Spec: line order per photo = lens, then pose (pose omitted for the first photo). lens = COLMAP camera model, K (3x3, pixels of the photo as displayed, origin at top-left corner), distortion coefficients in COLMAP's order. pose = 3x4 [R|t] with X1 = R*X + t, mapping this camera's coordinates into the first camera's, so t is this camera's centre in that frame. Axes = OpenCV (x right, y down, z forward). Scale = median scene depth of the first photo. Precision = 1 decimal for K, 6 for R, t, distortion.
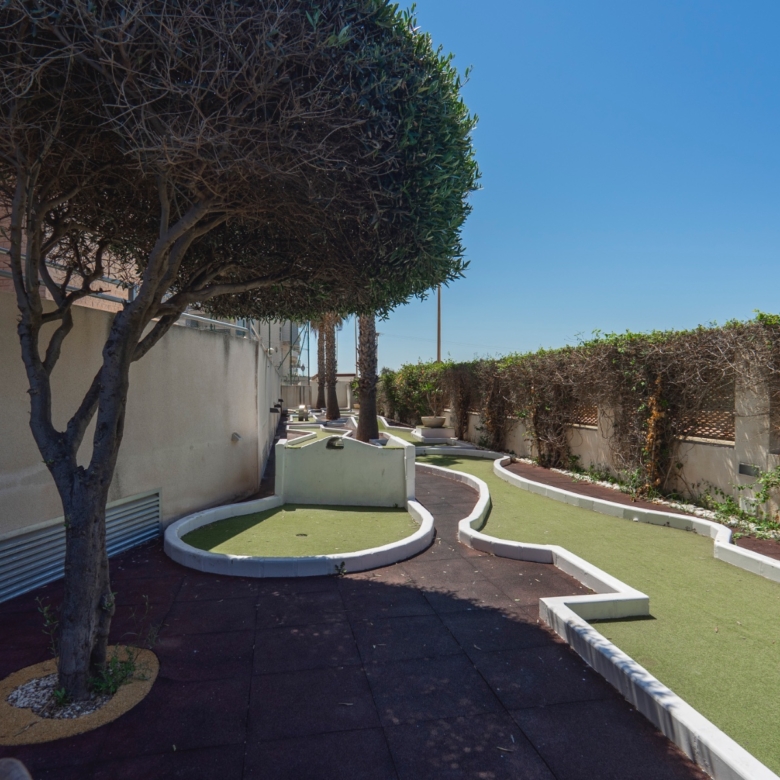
lens RADIAL K [[570.6, 0, 392.3], [0, 570.6, 390.0], [0, 0, 1]] dist [-0.010945, 0.001729]
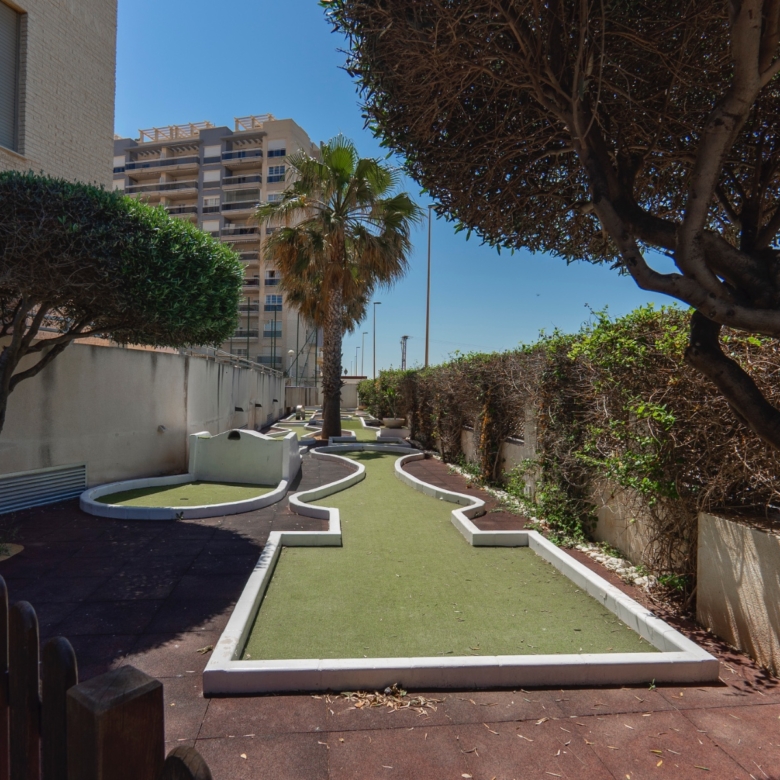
lens RADIAL K [[570.6, 0, 392.3], [0, 570.6, 390.0], [0, 0, 1]] dist [-0.010945, 0.001729]
pose [[0.997335, 0.021086, -0.069842, 0.440328], [-0.021262, 0.999772, -0.001781, -0.020168], [0.069789, 0.003261, 0.997556, -0.353306]]
